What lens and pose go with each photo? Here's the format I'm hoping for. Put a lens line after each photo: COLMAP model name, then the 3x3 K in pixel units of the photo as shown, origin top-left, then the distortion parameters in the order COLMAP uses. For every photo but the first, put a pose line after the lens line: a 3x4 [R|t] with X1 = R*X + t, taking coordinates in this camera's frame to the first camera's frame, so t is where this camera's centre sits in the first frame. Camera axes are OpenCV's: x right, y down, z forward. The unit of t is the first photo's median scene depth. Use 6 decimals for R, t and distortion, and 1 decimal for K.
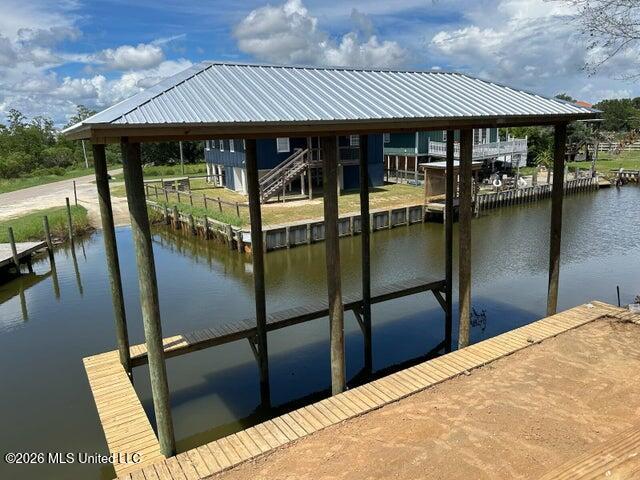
lens RADIAL K [[480.2, 0, 321.1], [0, 480.2, 240.0], [0, 0, 1]] dist [0.047887, 0.002284]
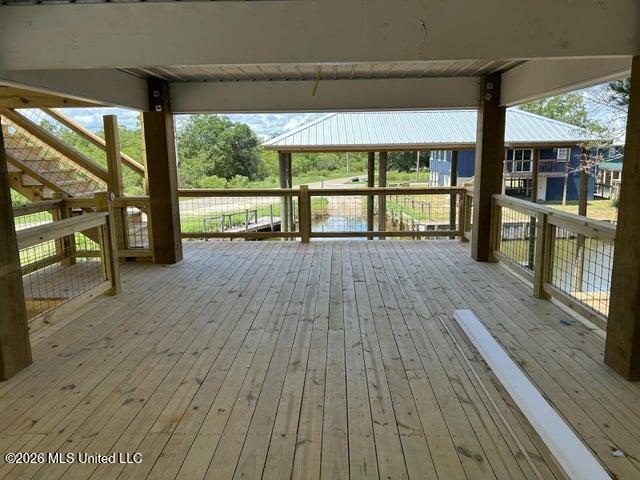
lens RADIAL K [[480.2, 0, 319.9], [0, 480.2, 239.3], [0, 0, 1]] dist [0.047887, 0.002284]
pose [[0.860954, 0.116111, -0.495255, 0.127816], [-0.126358, 0.991901, 0.012886, 0.020722], [0.492740, 0.051485, 0.868652, -0.118416]]
